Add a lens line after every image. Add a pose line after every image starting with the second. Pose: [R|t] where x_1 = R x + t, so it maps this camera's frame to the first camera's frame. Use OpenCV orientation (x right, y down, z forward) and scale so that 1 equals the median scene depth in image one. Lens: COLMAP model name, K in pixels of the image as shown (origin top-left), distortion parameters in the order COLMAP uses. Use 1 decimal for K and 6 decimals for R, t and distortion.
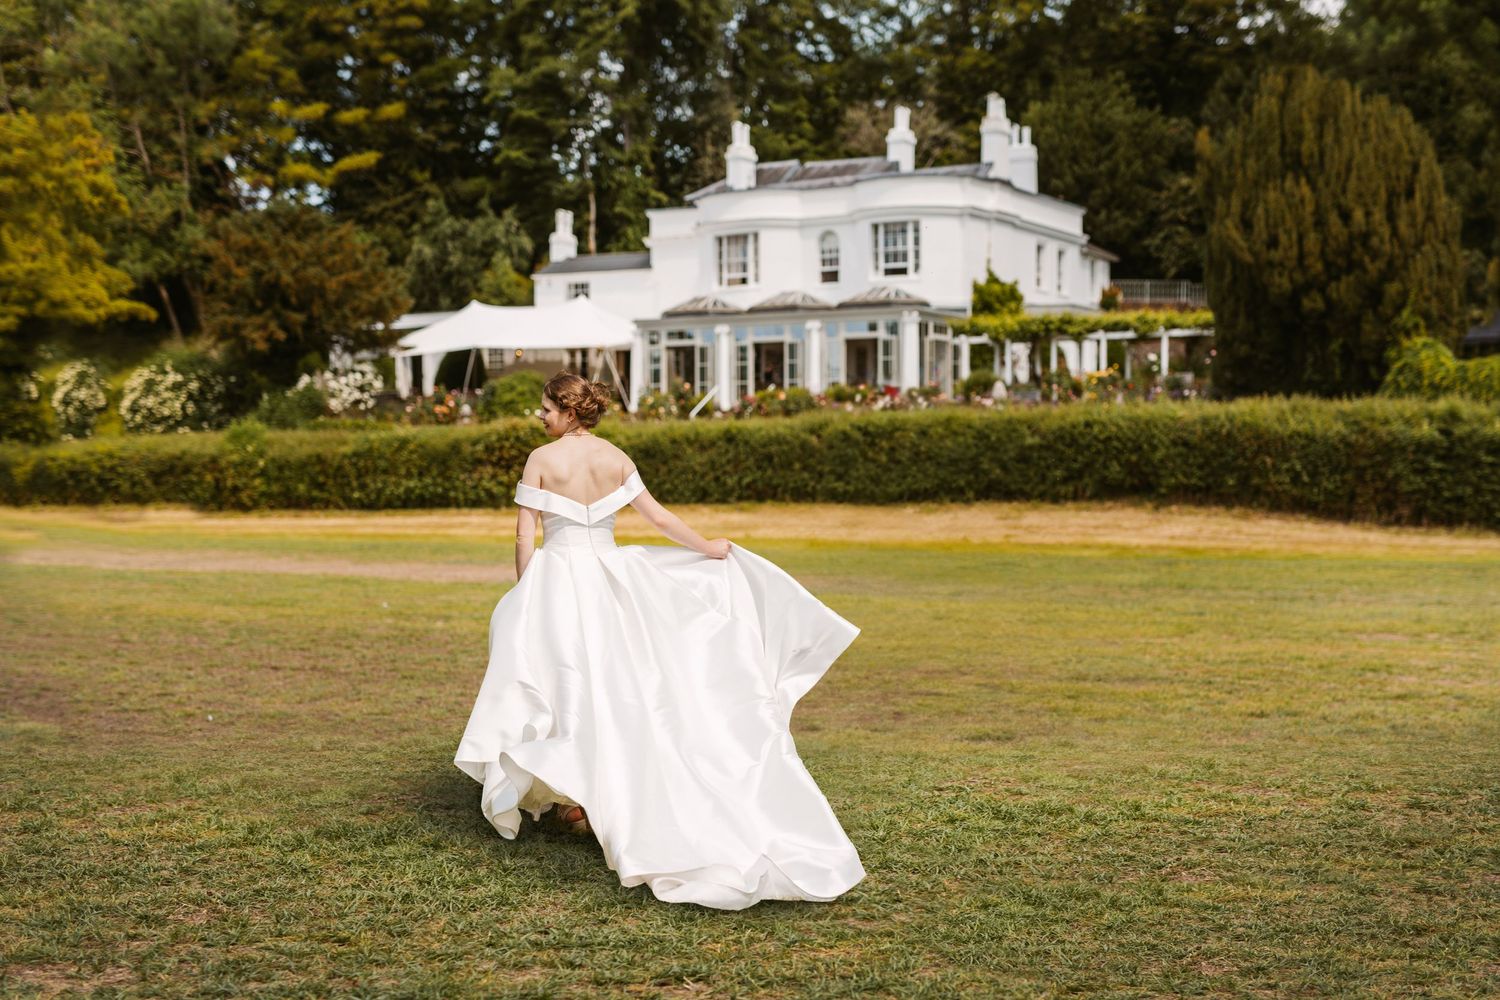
lens RADIAL K [[2097.8, 0, 803.5], [0, 2097.8, 606.6], [0, 0, 1]] dist [0.013379, 0.029029]
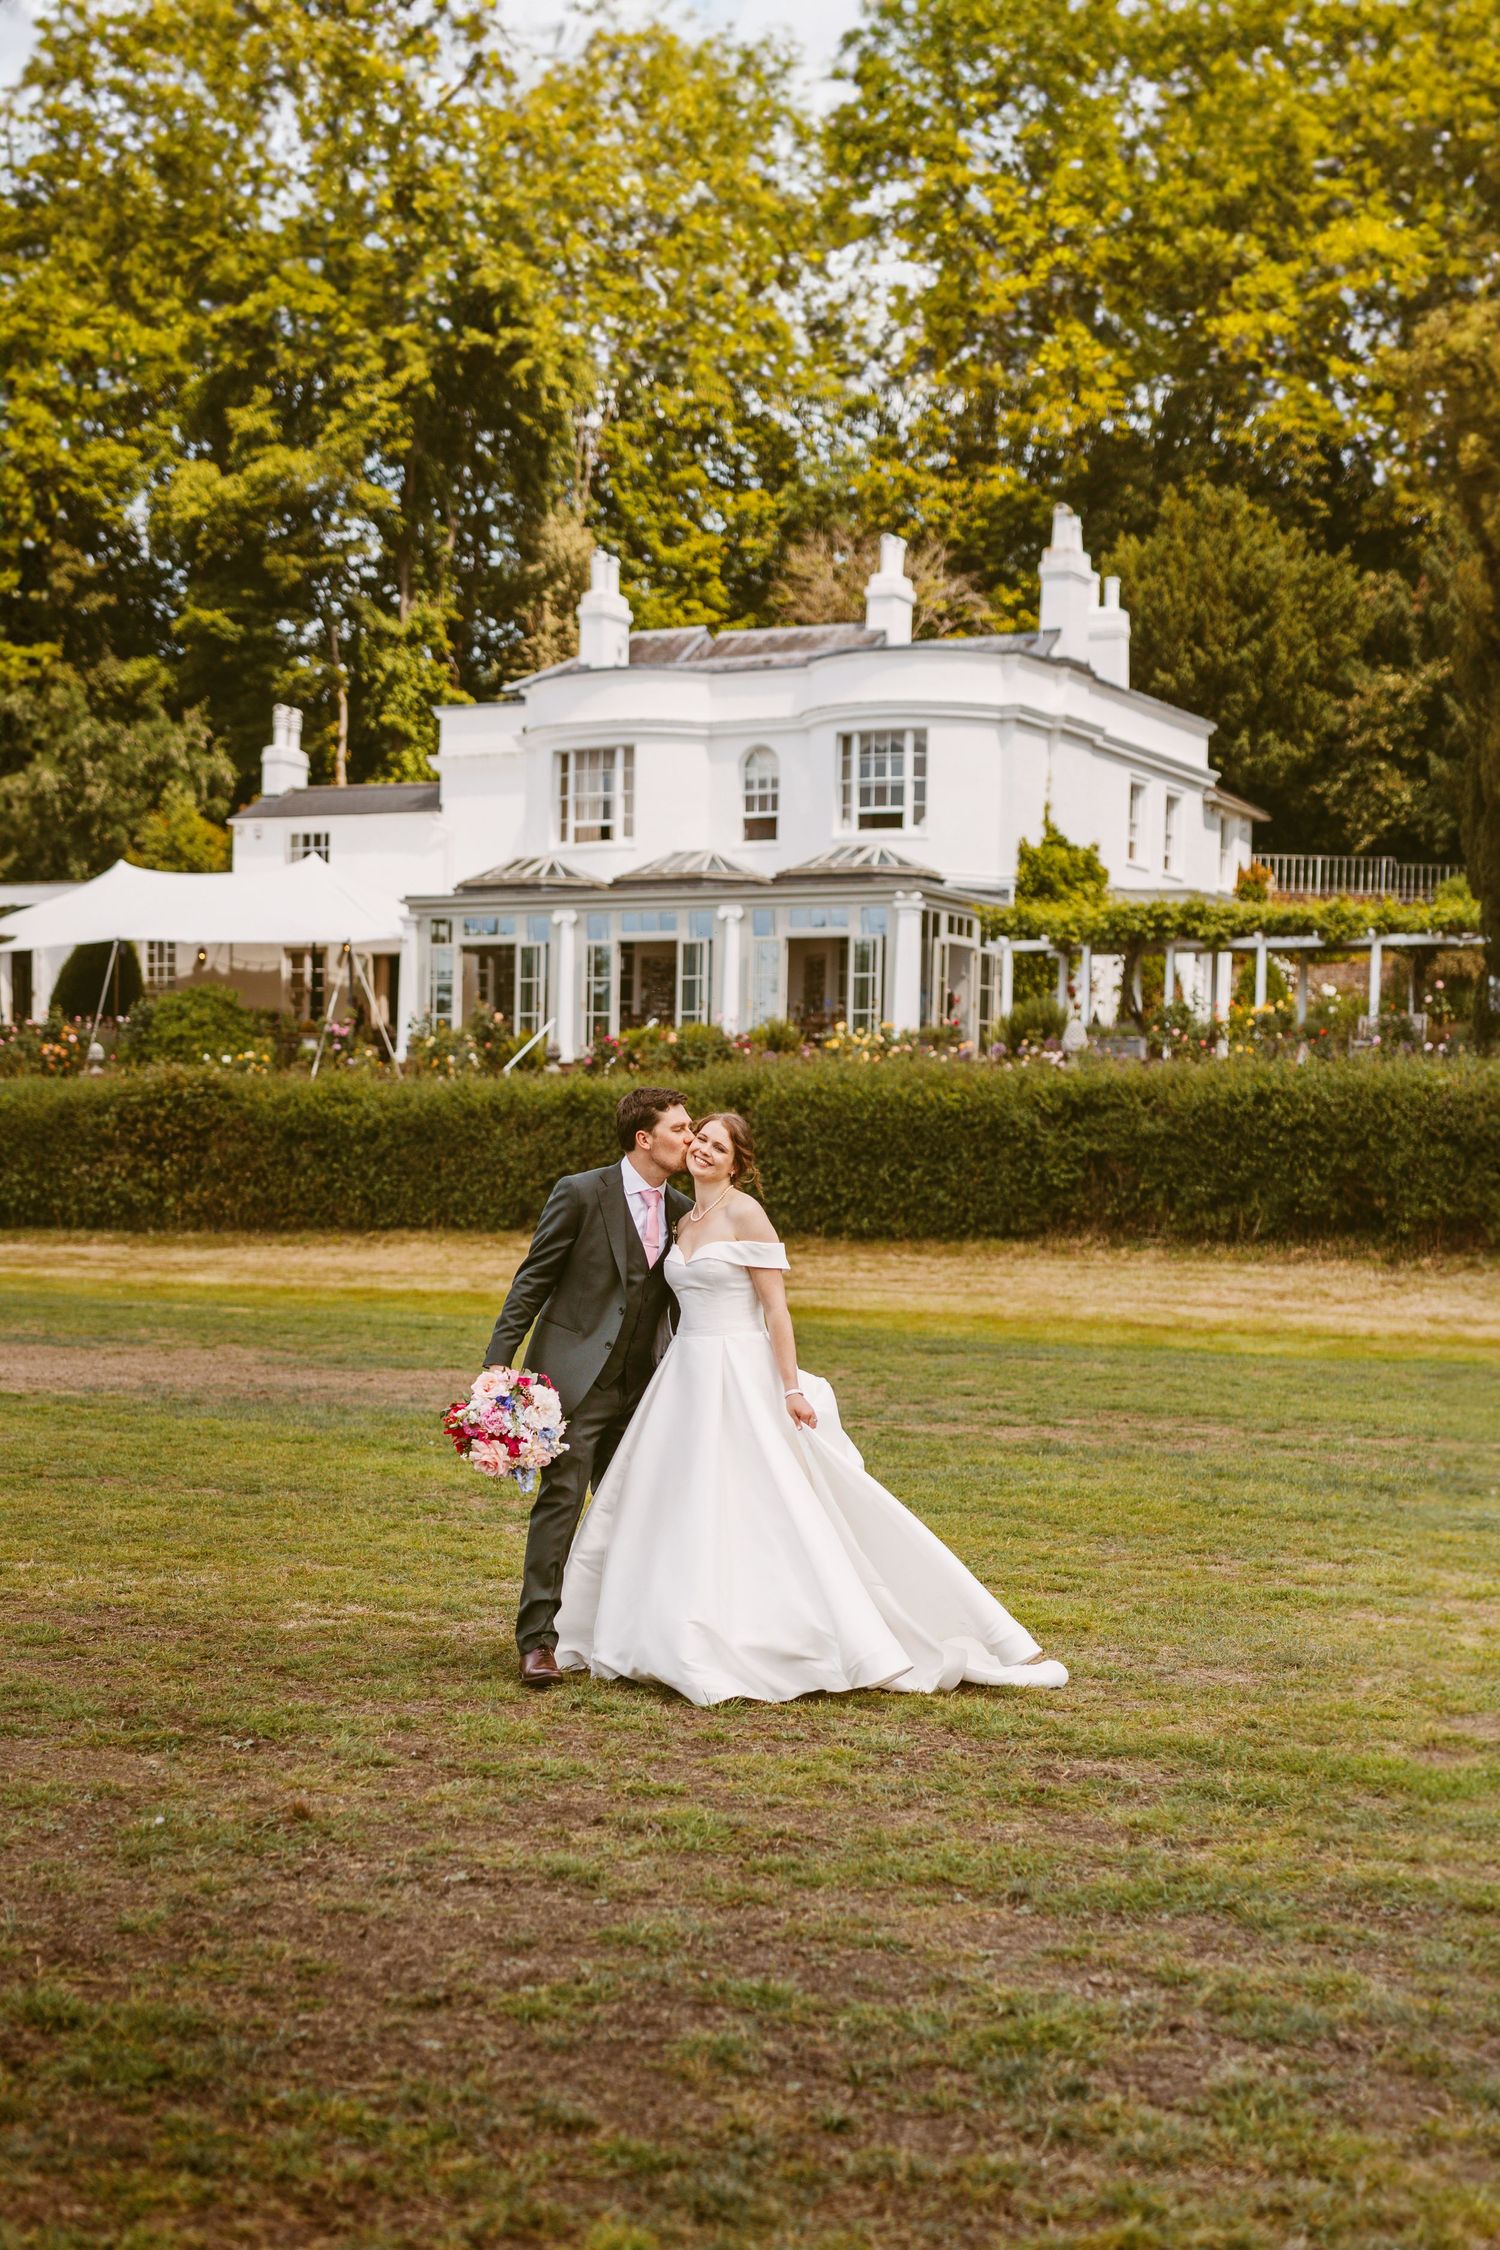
lens RADIAL K [[3255.3, 0, 747.8], [0, 3255.3, 1435.5], [0, 0, 1]] dist [0.009144, -0.035077]
pose [[0.999501, 0.023156, 0.021500, -0.005675], [-0.023403, 0.999662, 0.011297, -0.006314], [-0.021231, -0.011795, 0.999705, 0.137167]]
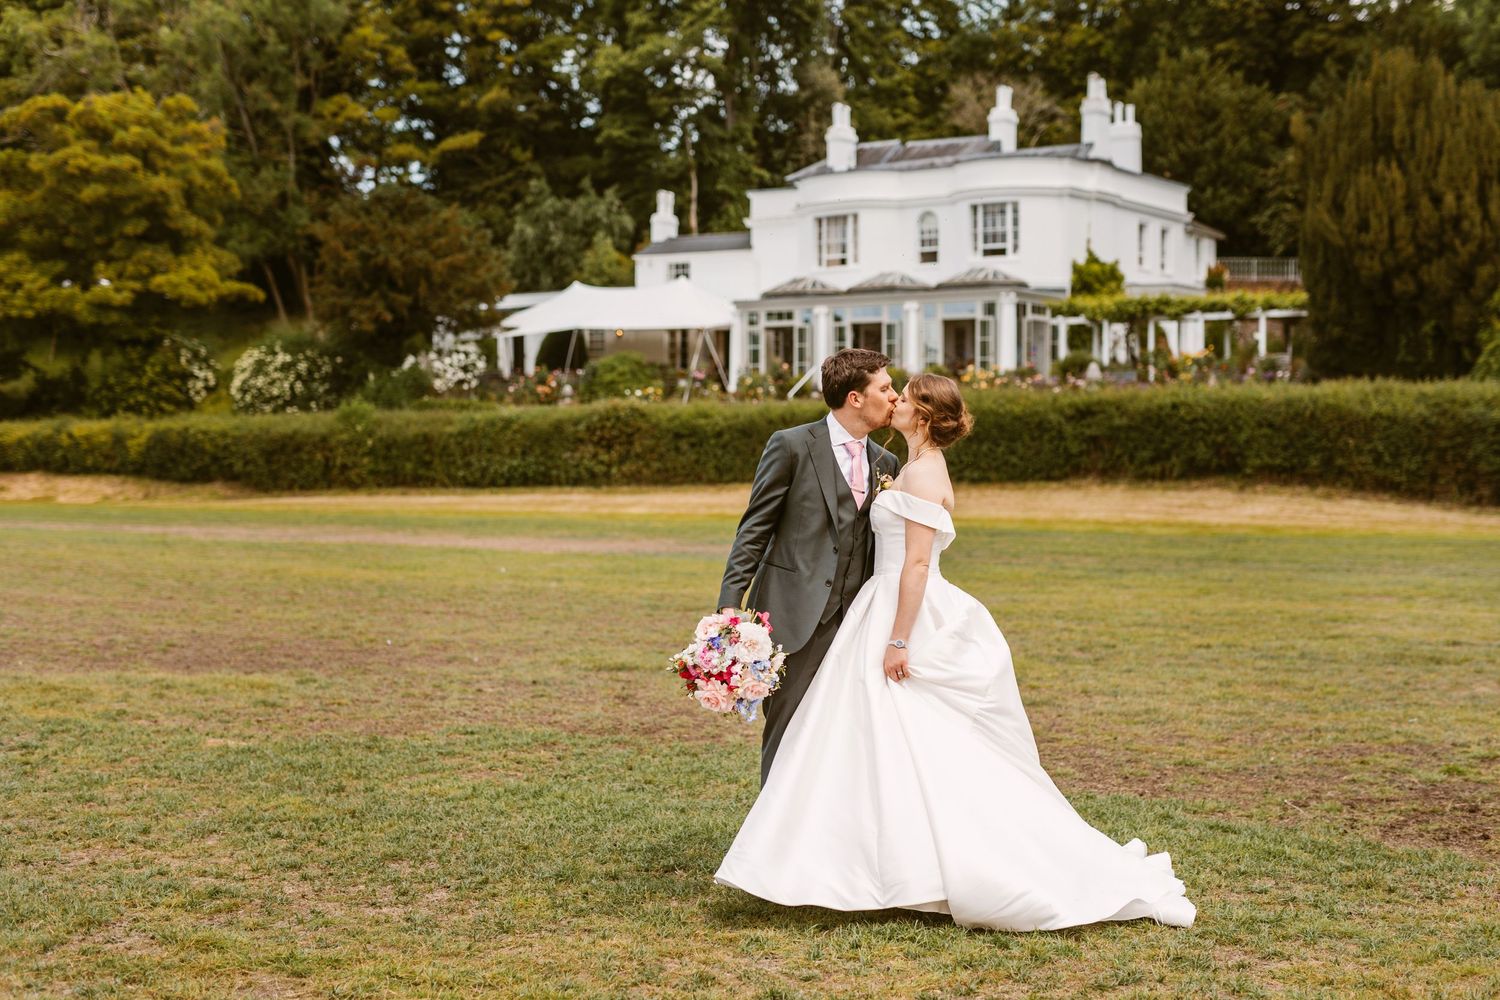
lens RADIAL K [[2272.1, 0, 750.0], [0, 2272.1, 500.0], [0, 0, 1]] dist [0.026840, -0.001526]
pose [[0.997173, 0.003737, -0.075050, 0.009280], [-0.006955, 0.999066, -0.042659, 0.005333], [0.074820, 0.043060, 0.996267, -0.081818]]
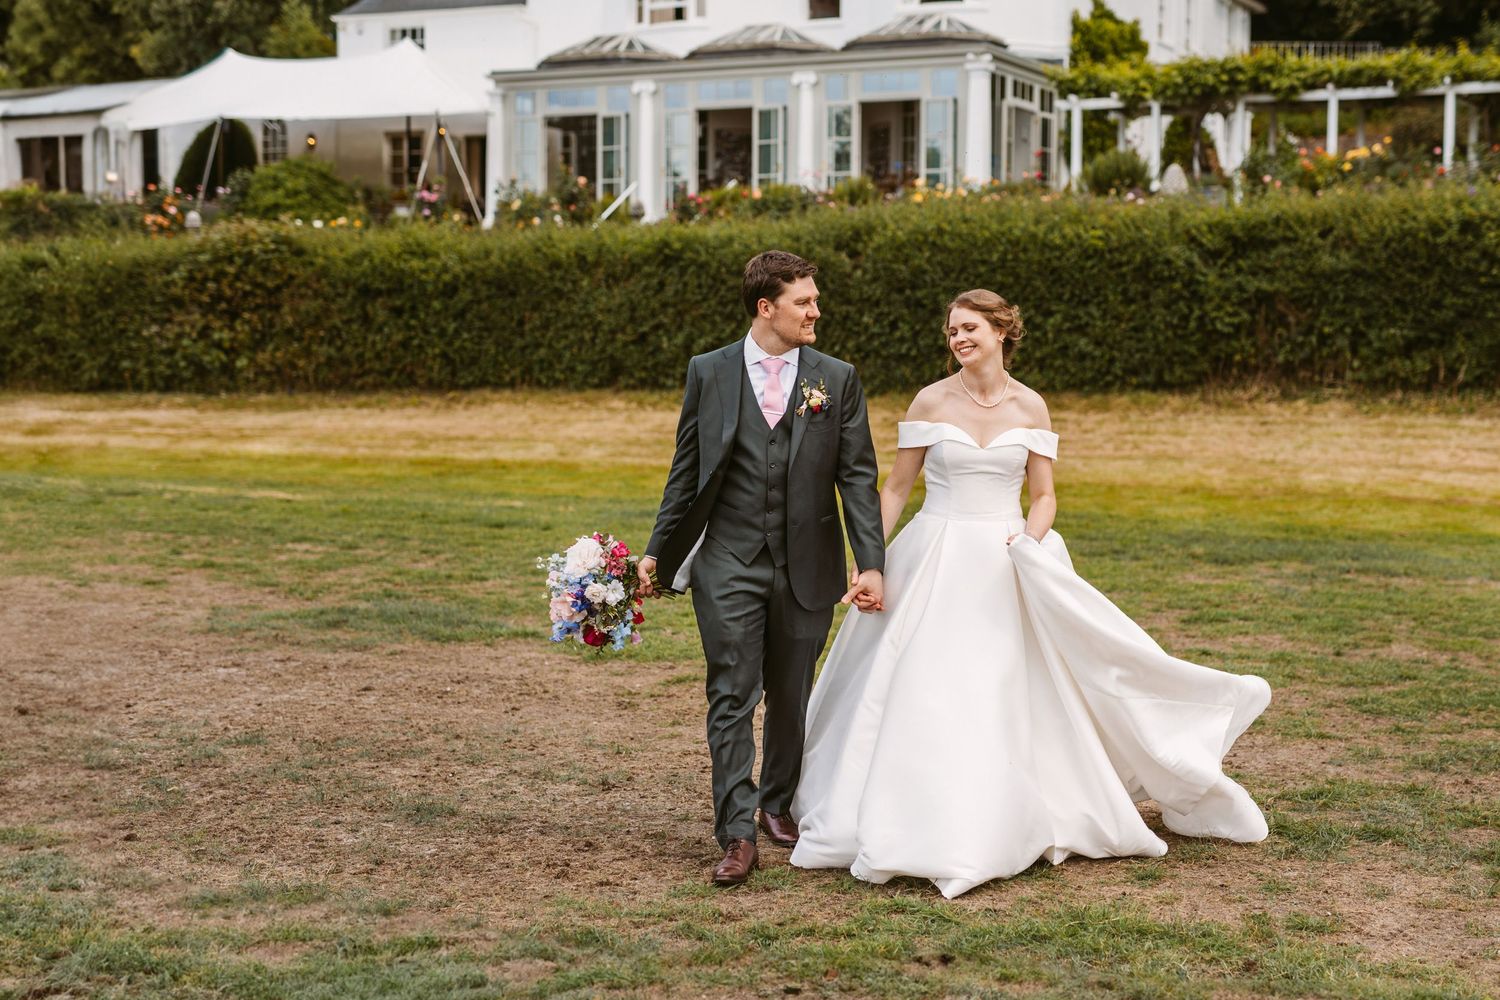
lens RADIAL K [[2170.2, 0, 846.0], [0, 2170.2, 498.8], [0, 0, 1]] dist [0.009144, -0.035077]
pose [[0.997788, 0.006835, 0.066117, -0.021323], [-0.007072, 0.999969, 0.003352, -0.020256], [-0.066092, -0.003813, 0.997806, 0.387906]]
